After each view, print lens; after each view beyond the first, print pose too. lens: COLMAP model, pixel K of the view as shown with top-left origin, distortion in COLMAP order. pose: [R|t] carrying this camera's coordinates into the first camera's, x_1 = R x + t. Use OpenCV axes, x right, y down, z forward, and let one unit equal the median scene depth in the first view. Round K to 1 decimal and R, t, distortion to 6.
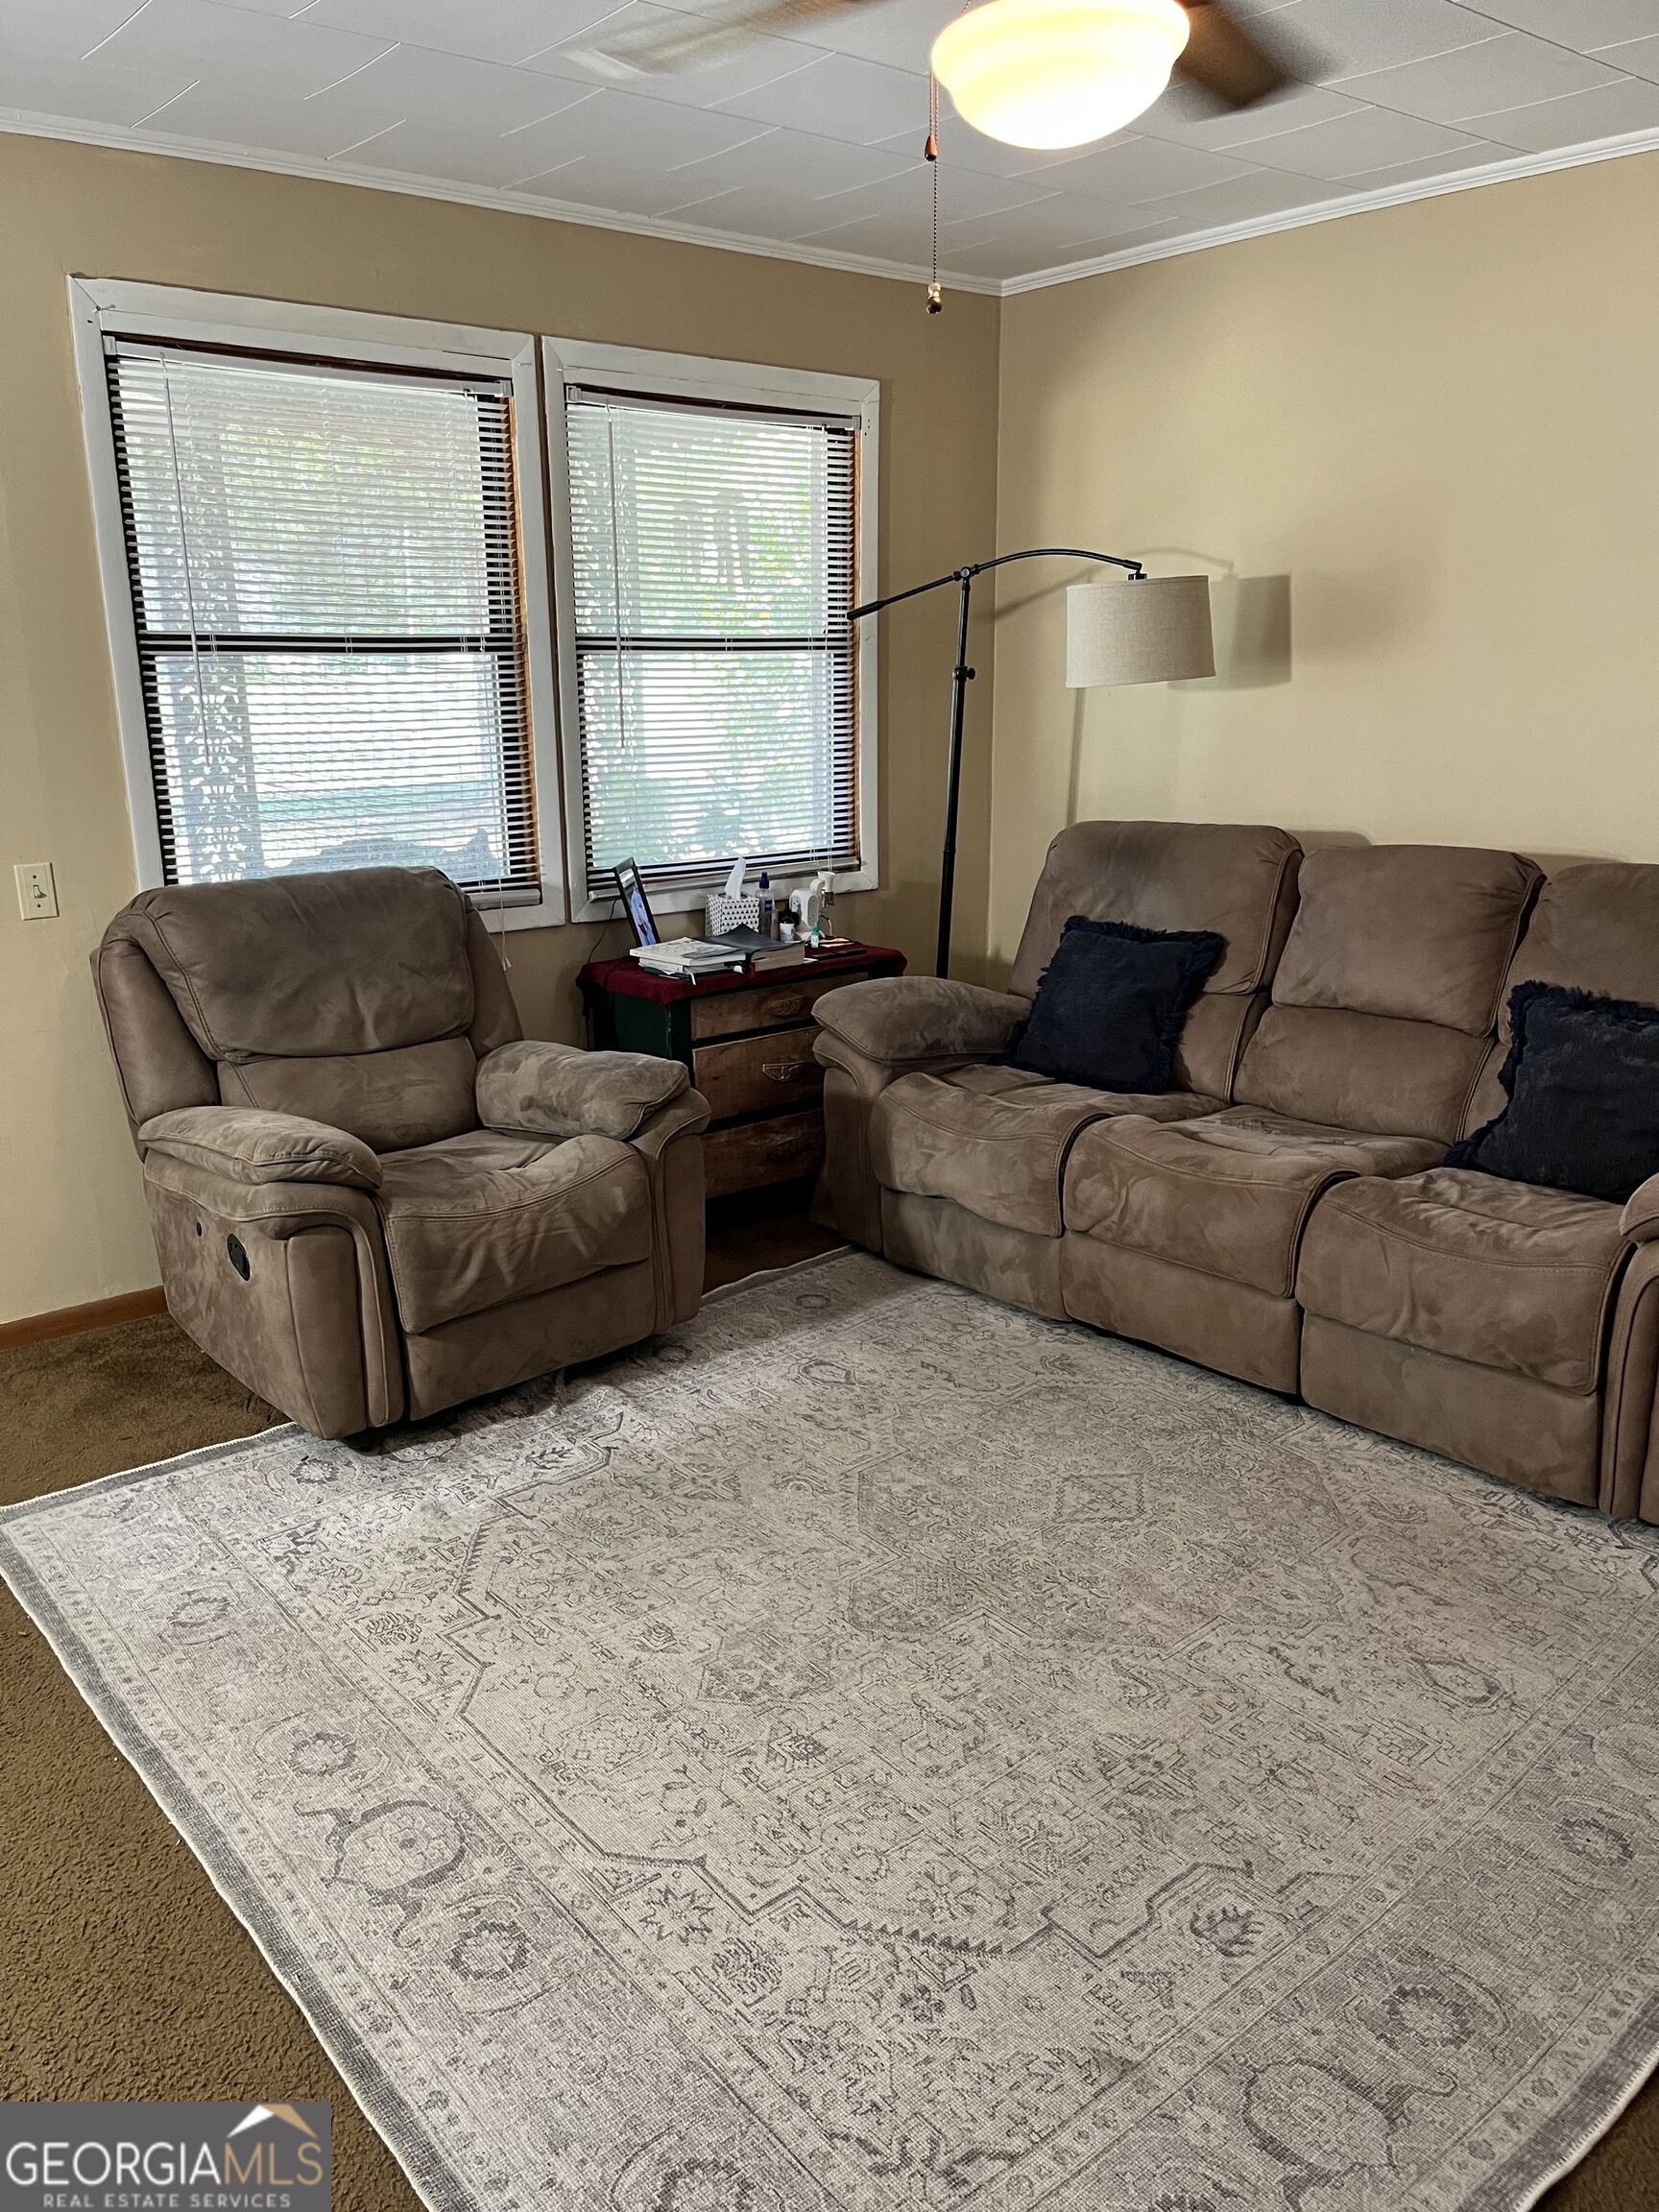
lens RADIAL K [[1686.8, 0, 831.7], [0, 1686.8, 1109.9], [0, 0, 1]] dist [0.044230, -0.013943]
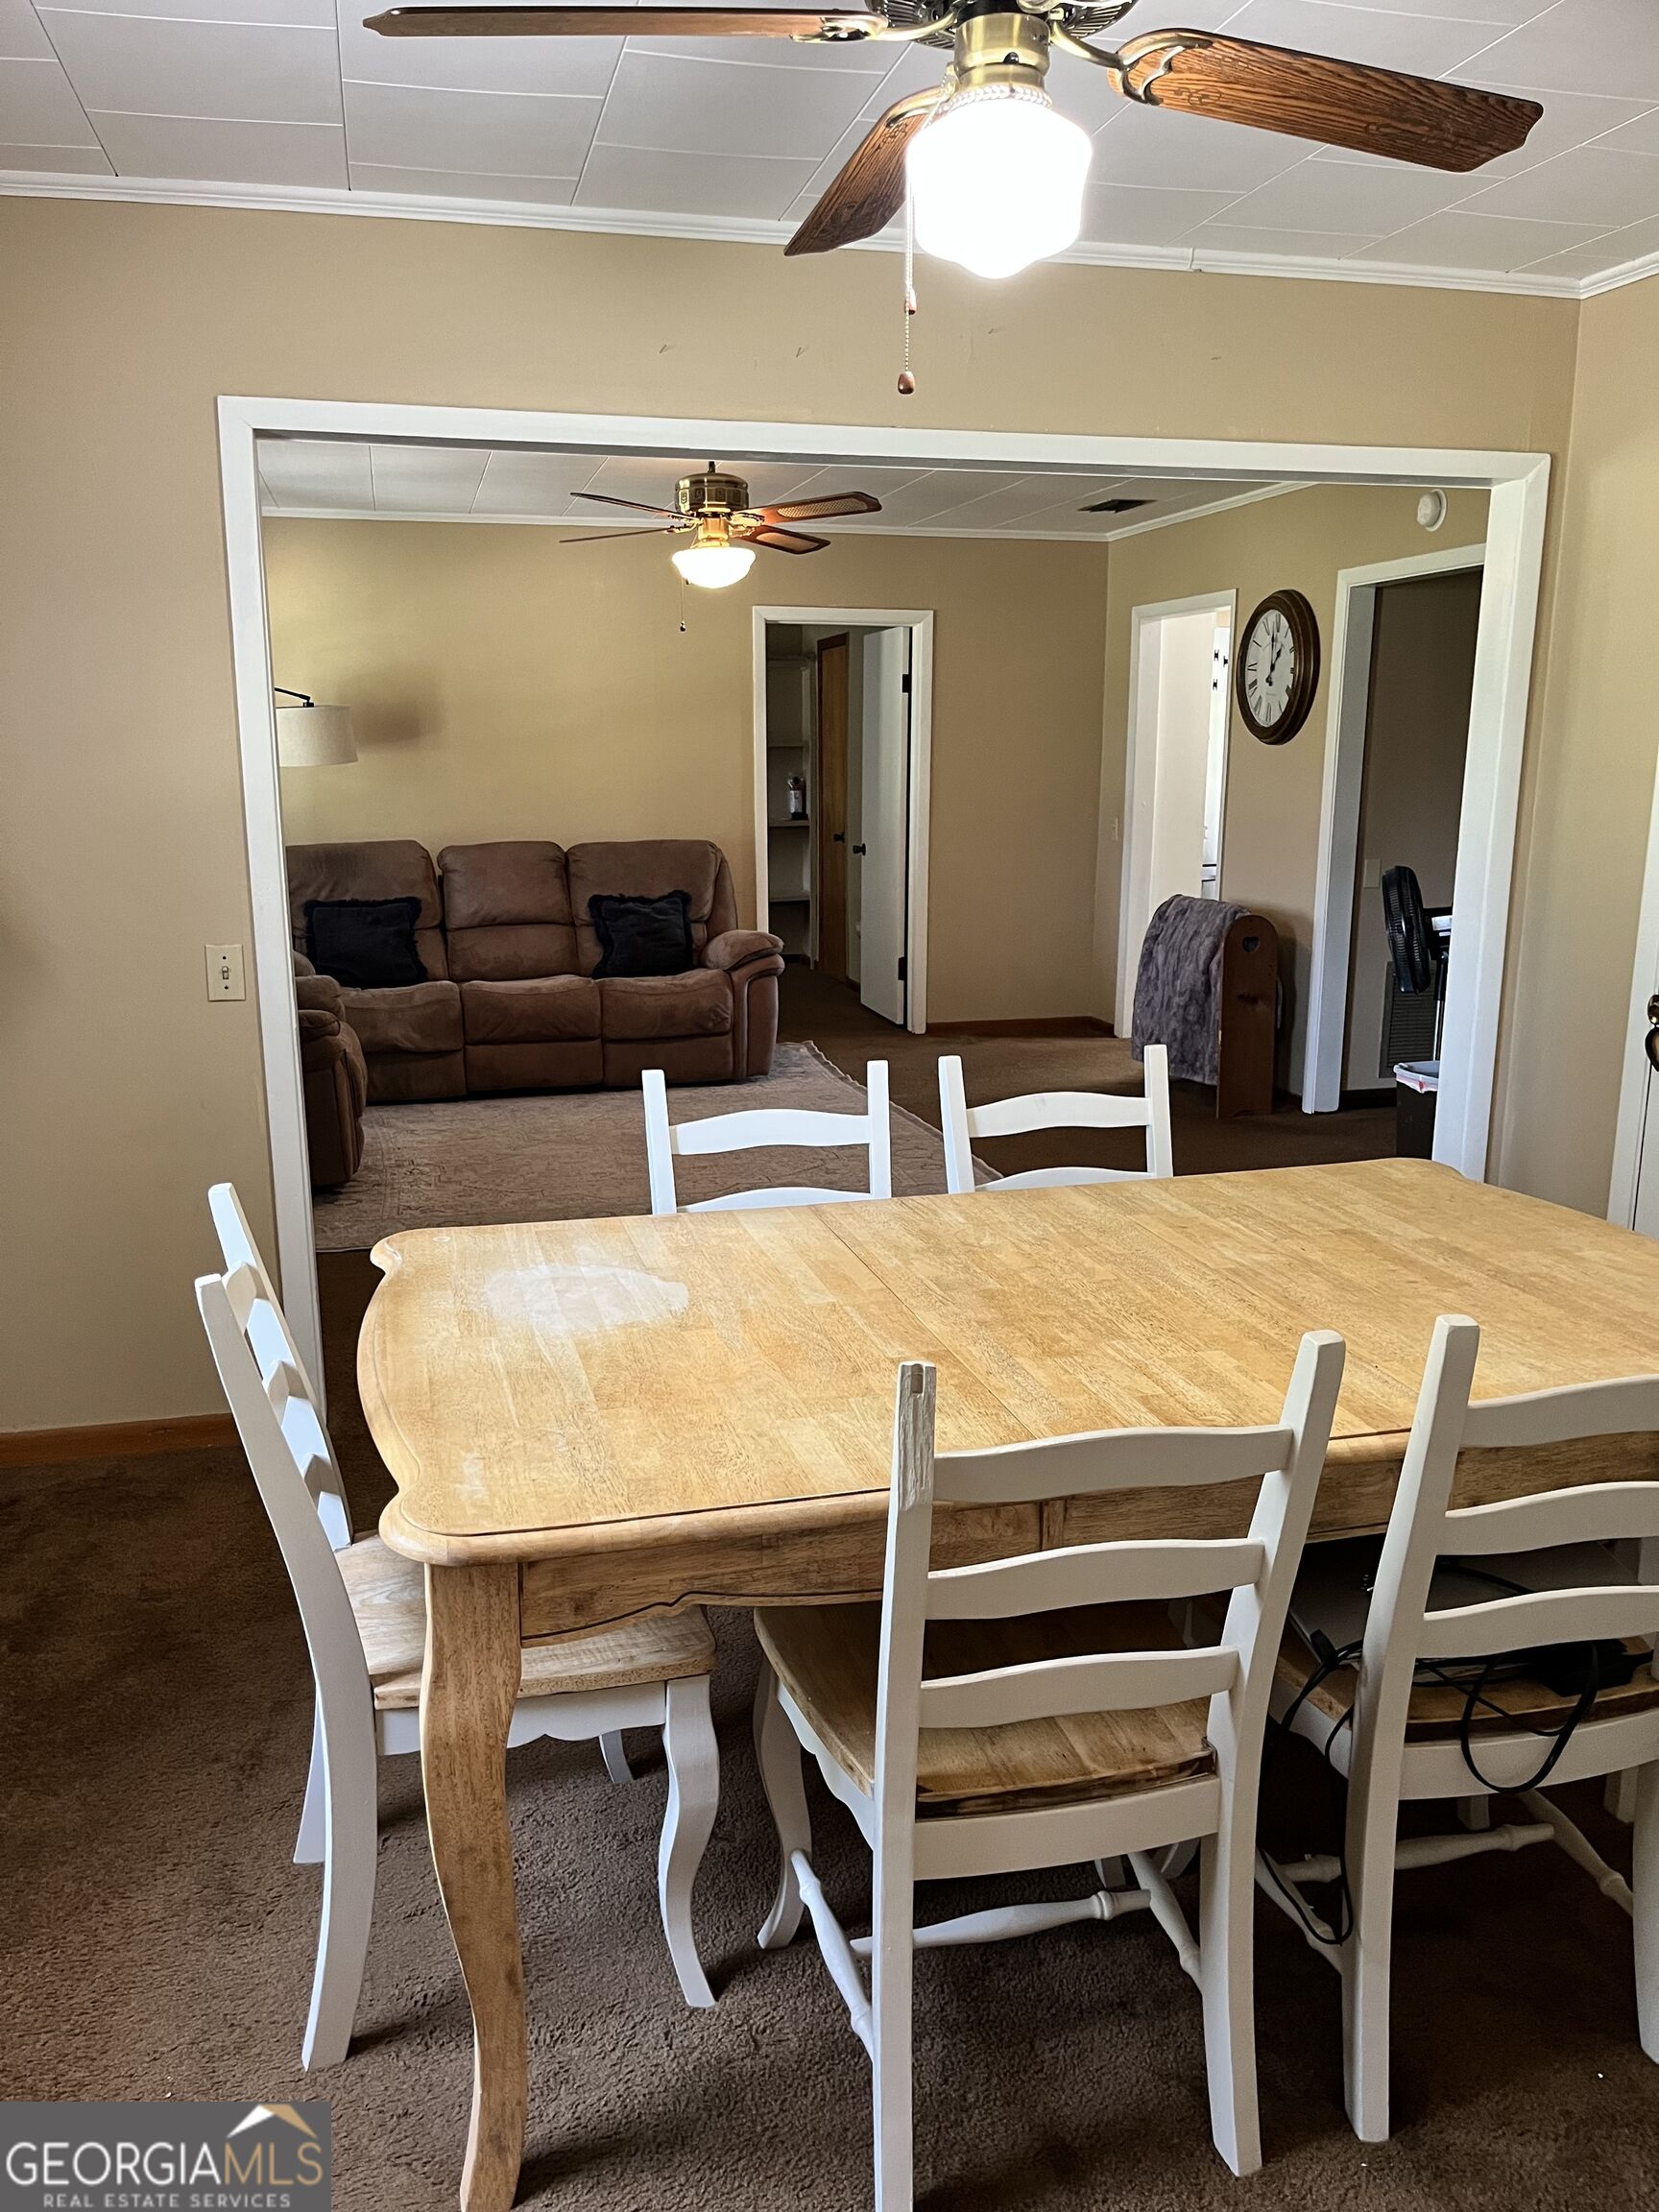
lens RADIAL K [[1686.8, 0, 819.5], [0, 1686.8, 1103.5], [0, 0, 1]] dist [0.044230, -0.013943]
pose [[0.427949, -0.182248, 0.885238, -2.108628], [0.237392, 0.967734, 0.084470, 0.107171], [-0.872069, 0.174000, 0.457405, -0.324807]]
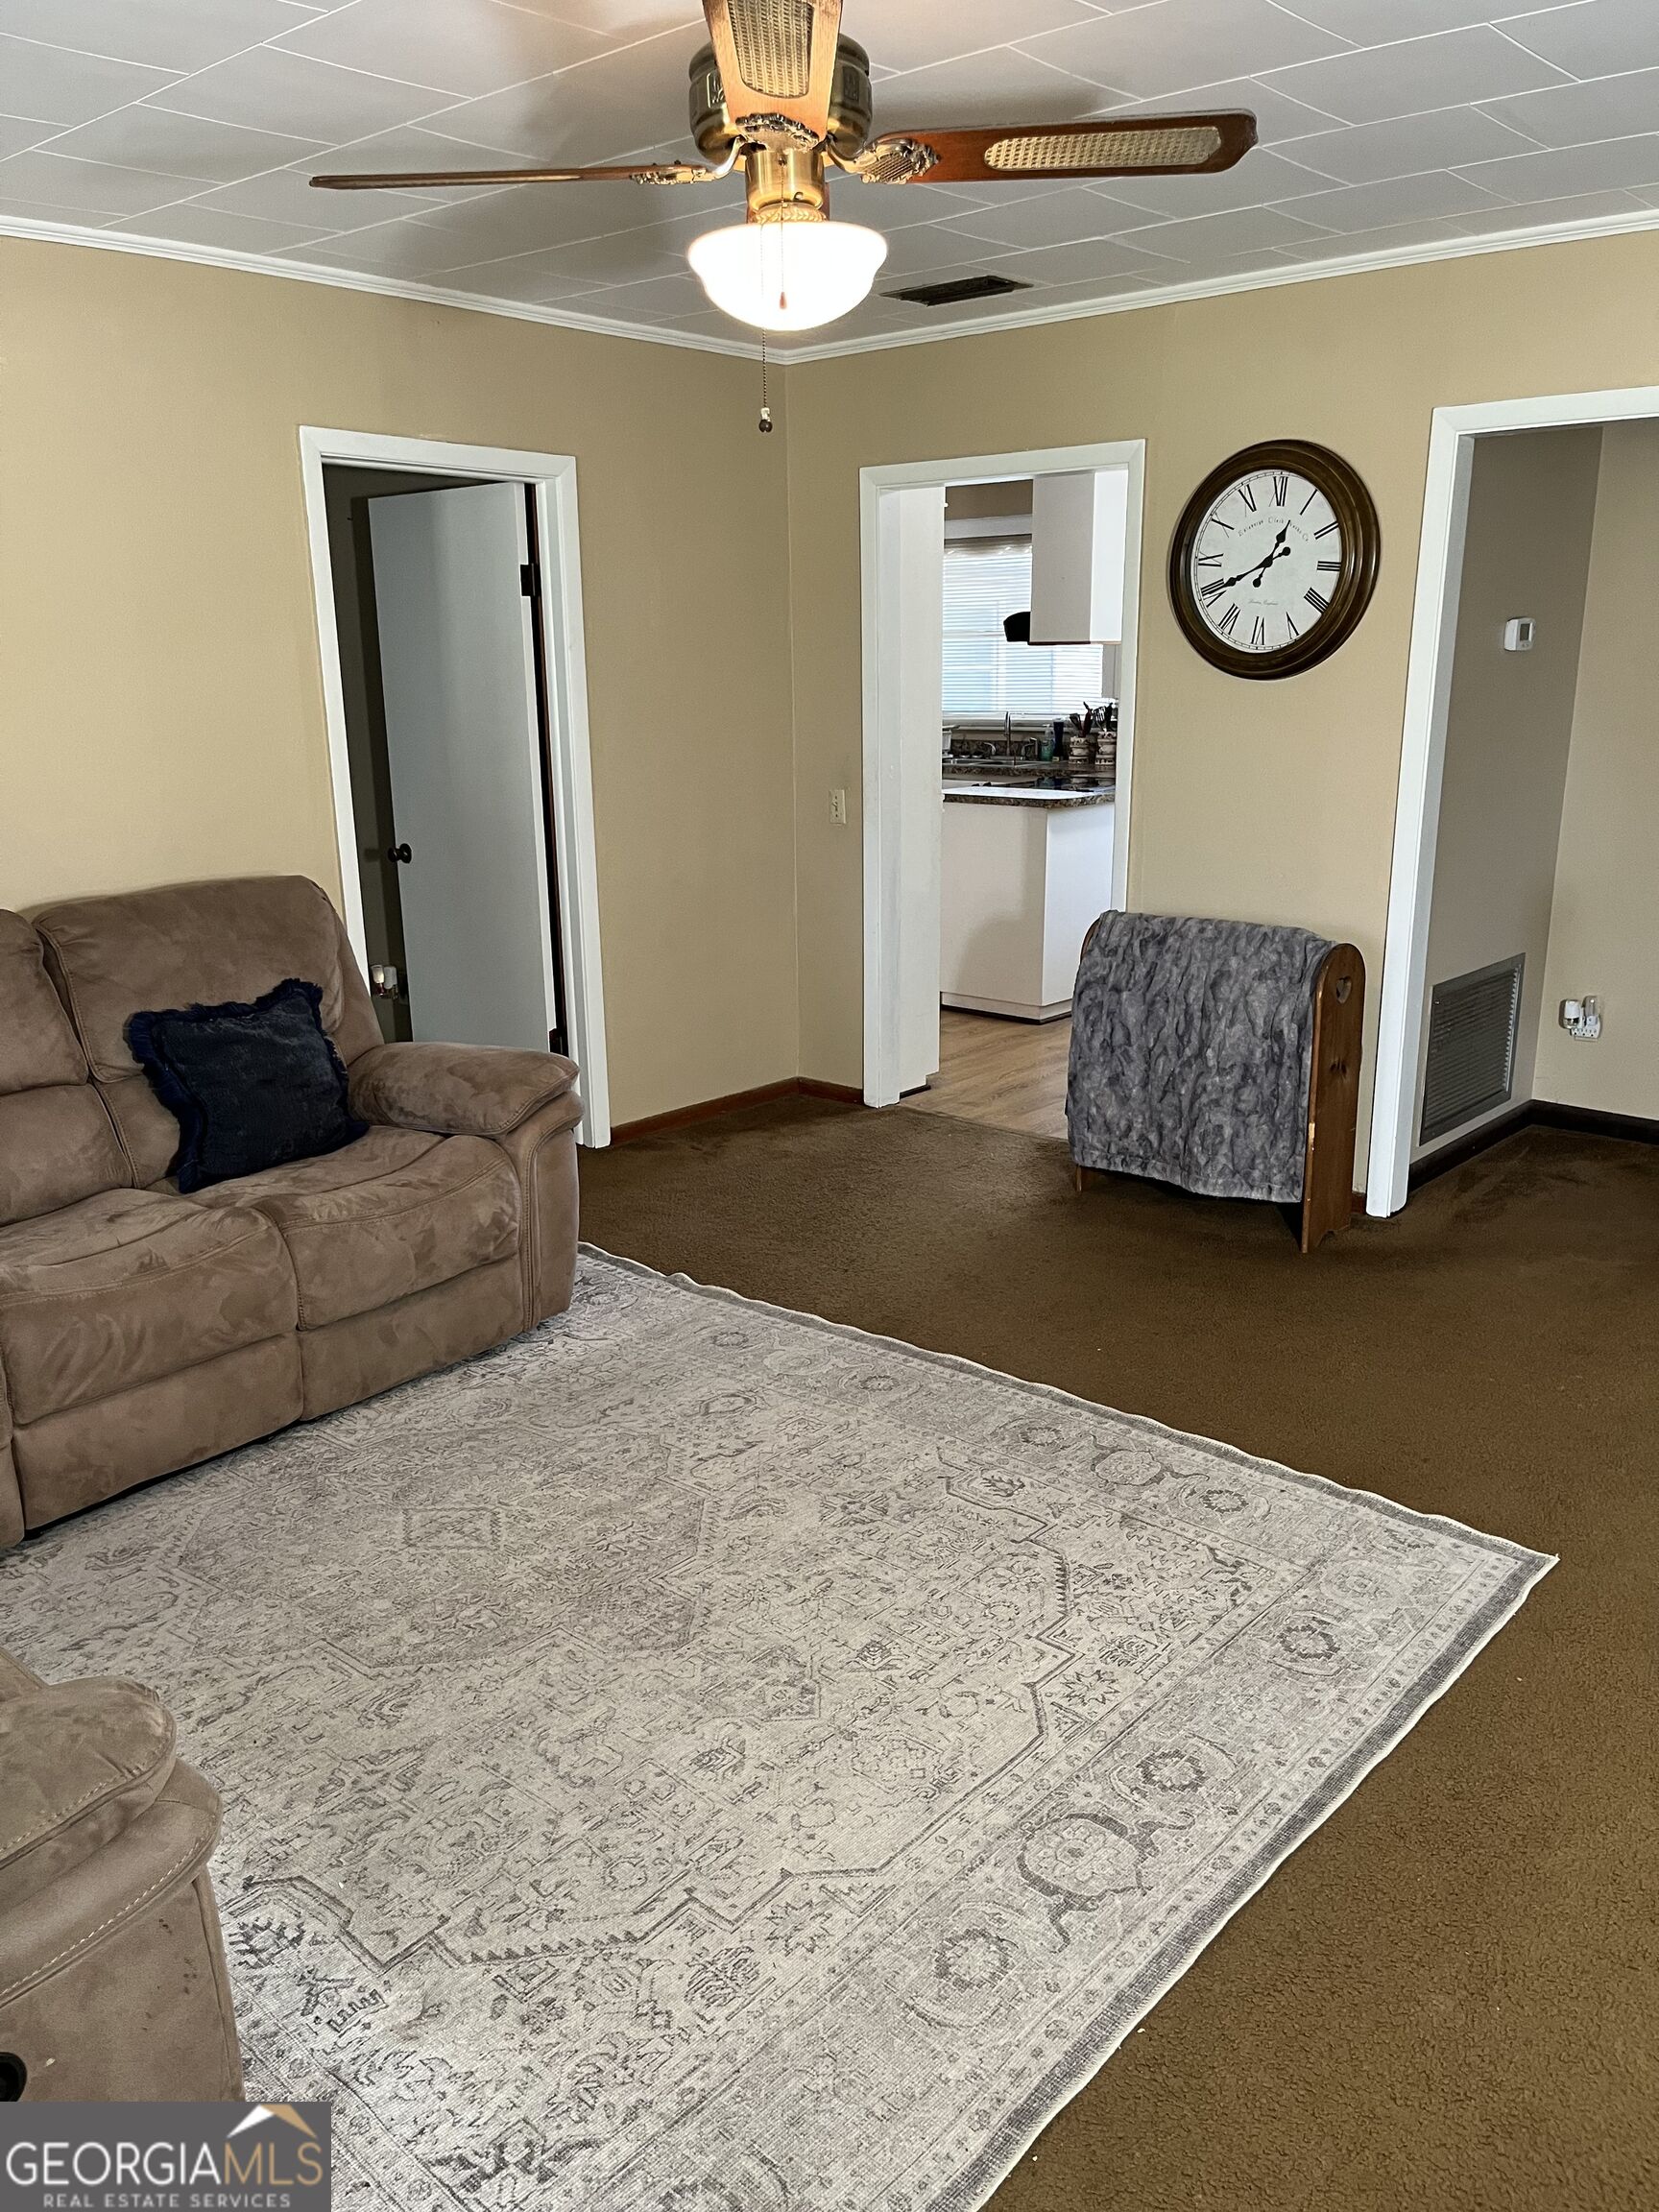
lens RADIAL K [[1686.8, 0, 831.7], [0, 1686.8, 1109.9], [0, 0, 1]] dist [0.044230, -0.013943]
pose [[-0.149075, -0.251826, 0.956222, -0.997921], [0.275601, 0.918126, 0.284760, -0.293313], [-0.949642, 0.305987, -0.067467, 0.965917]]
